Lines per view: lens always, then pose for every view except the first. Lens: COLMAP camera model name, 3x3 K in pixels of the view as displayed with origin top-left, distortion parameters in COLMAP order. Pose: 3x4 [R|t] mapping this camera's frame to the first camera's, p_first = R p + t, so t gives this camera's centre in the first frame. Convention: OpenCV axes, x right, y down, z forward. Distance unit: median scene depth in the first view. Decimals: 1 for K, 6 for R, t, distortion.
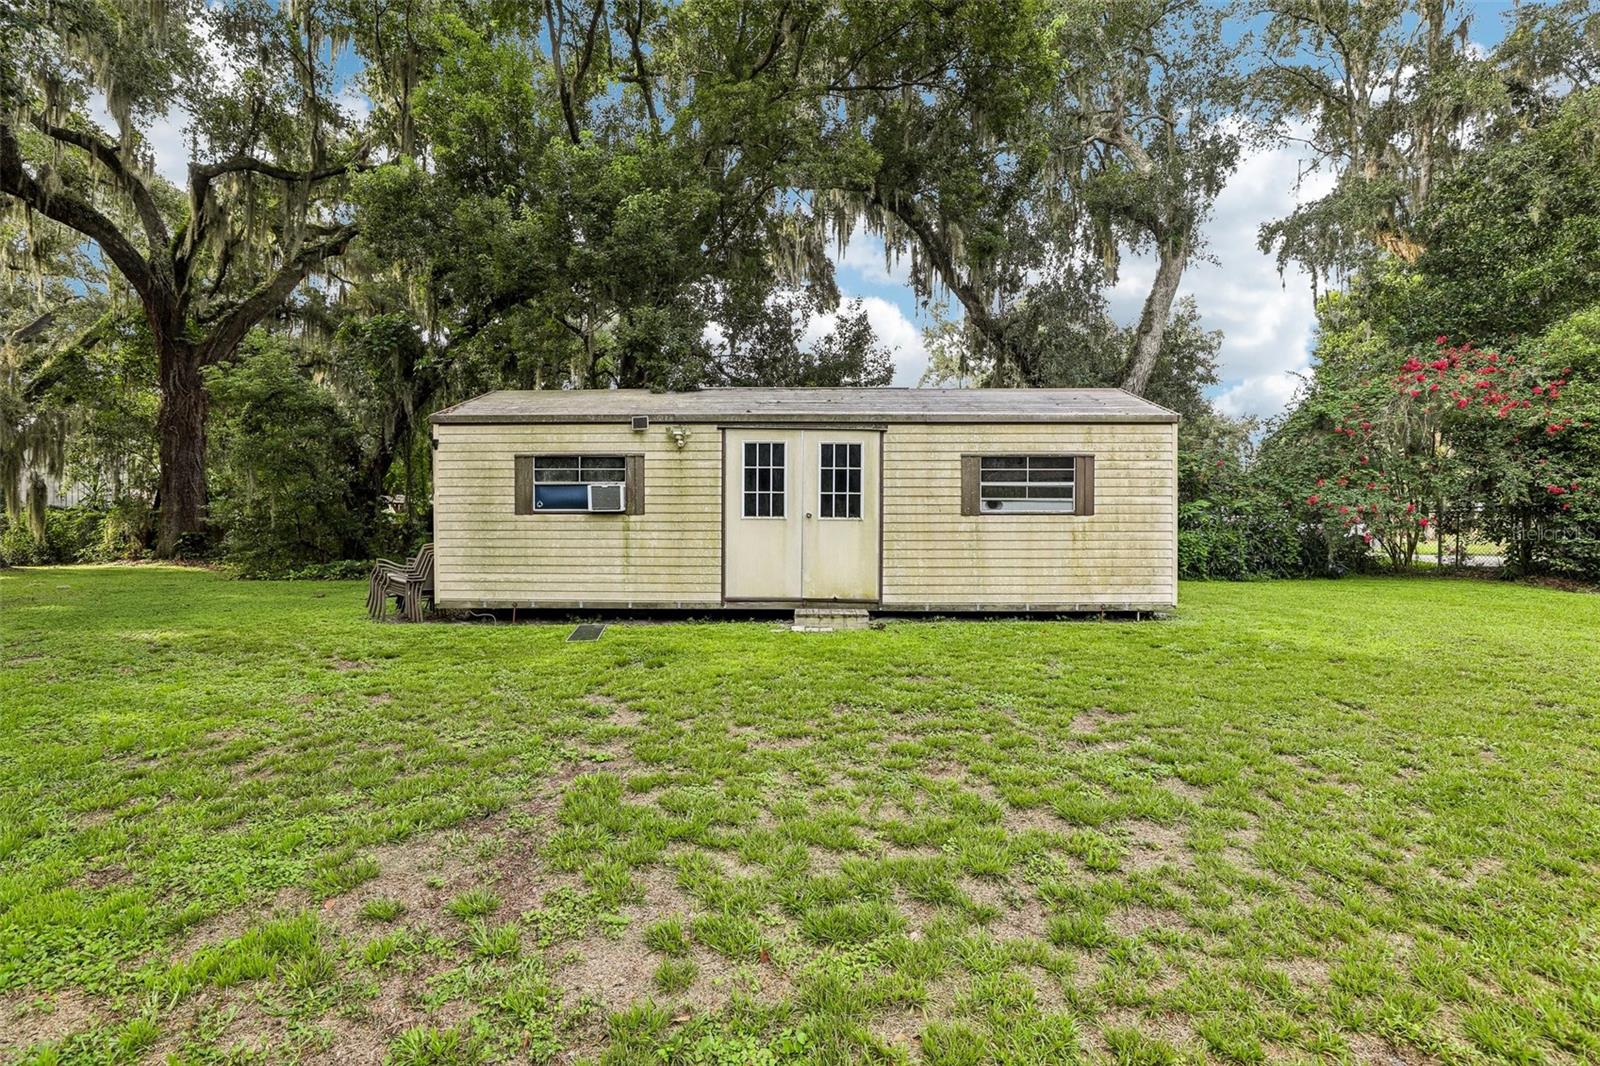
lens RADIAL K [[738.8, 0, 804.5], [0, 738.8, 526.7], [0, 0, 1]] dist [-0.023958, 0.006020]
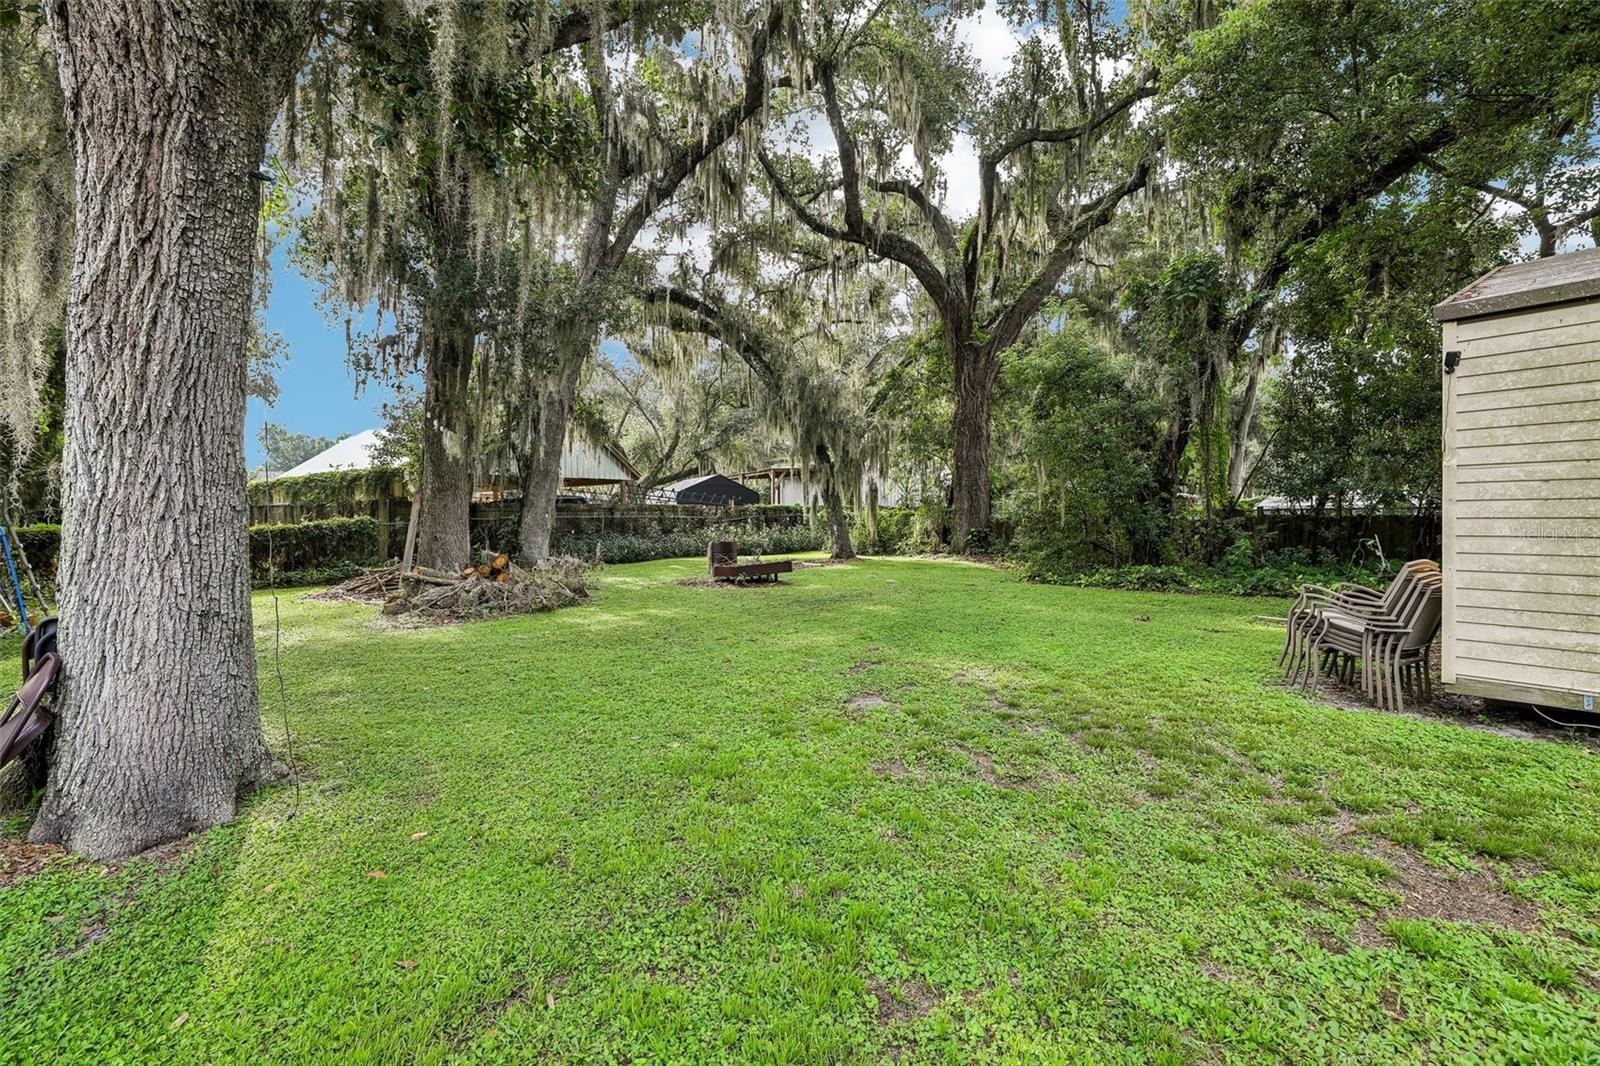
lens RADIAL K [[738.8, 0, 800.1], [0, 738.8, 542.6], [0, 0, 1]] dist [-0.023958, 0.006020]
pose [[0.615050, 0.022262, -0.788174, -0.204523], [-0.000193, 0.999606, 0.028083, -0.002354], [0.788488, -0.017121, 0.614811, 0.187829]]
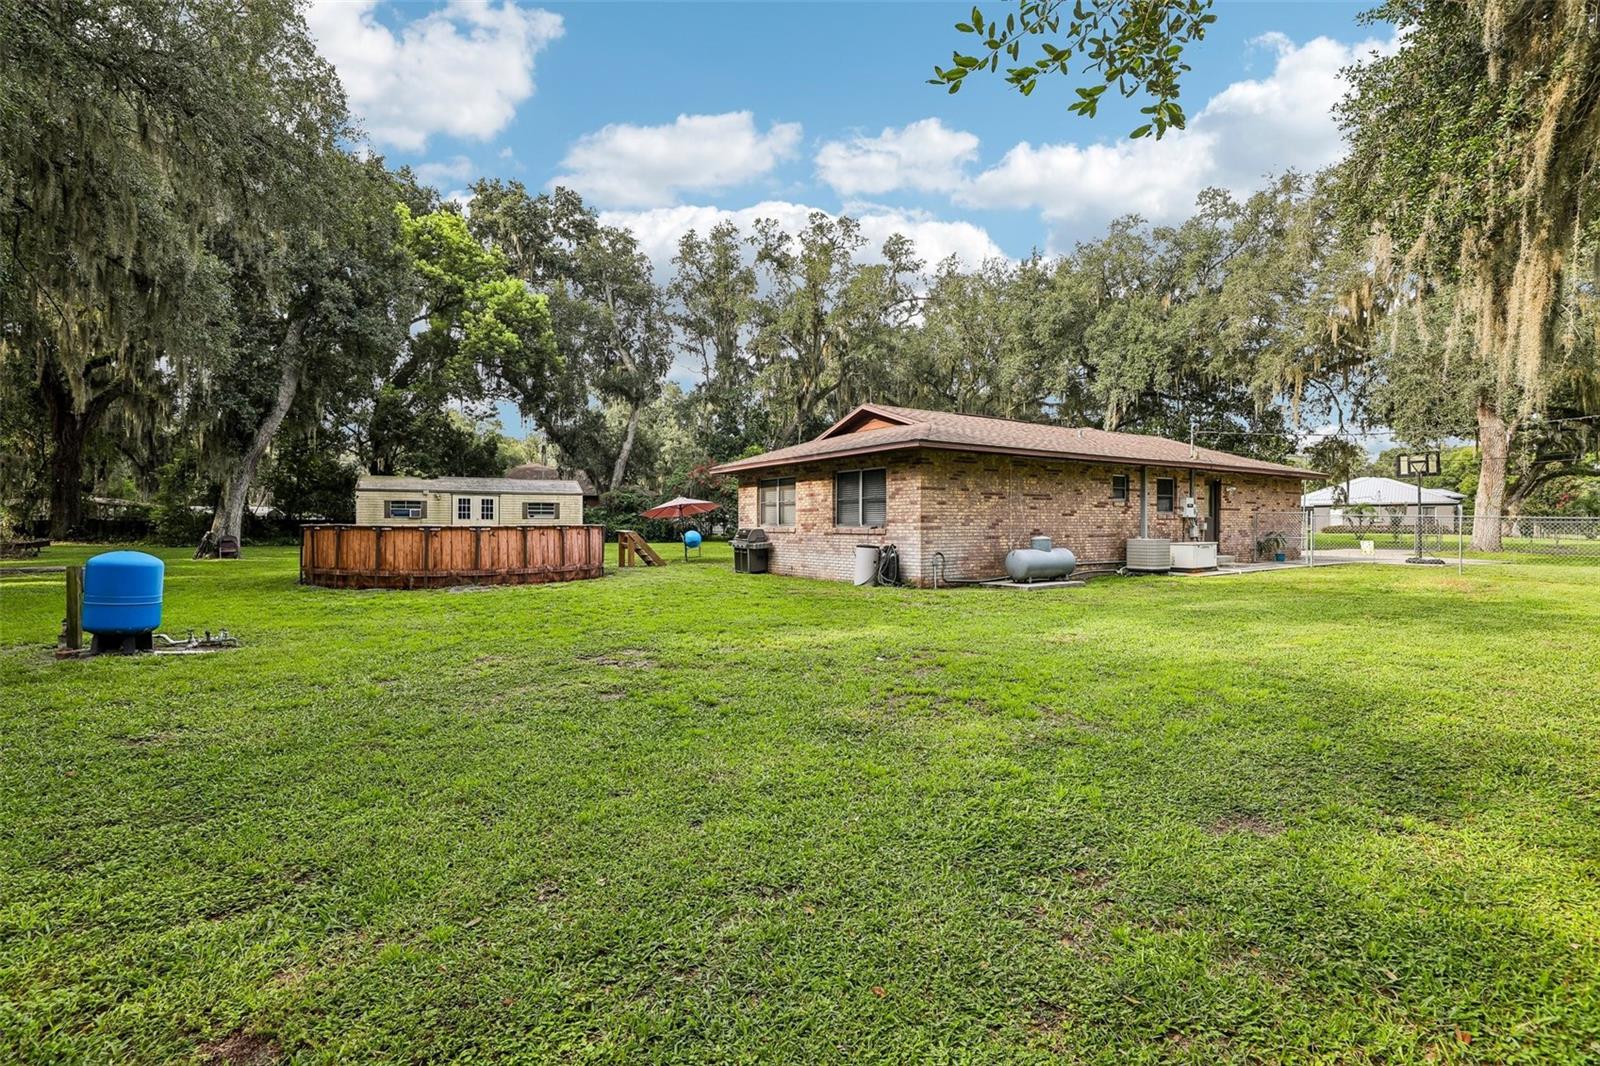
lens RADIAL K [[738.8, 0, 798.3], [0, 738.8, 532.3], [0, 0, 1]] dist [-0.023958, 0.006020]
pose [[0.896026, -0.002643, 0.443994, -0.097777], [-0.002219, 0.999943, 0.010431, 0.005190], [-0.443997, -0.010331, 0.895969, -1.525849]]
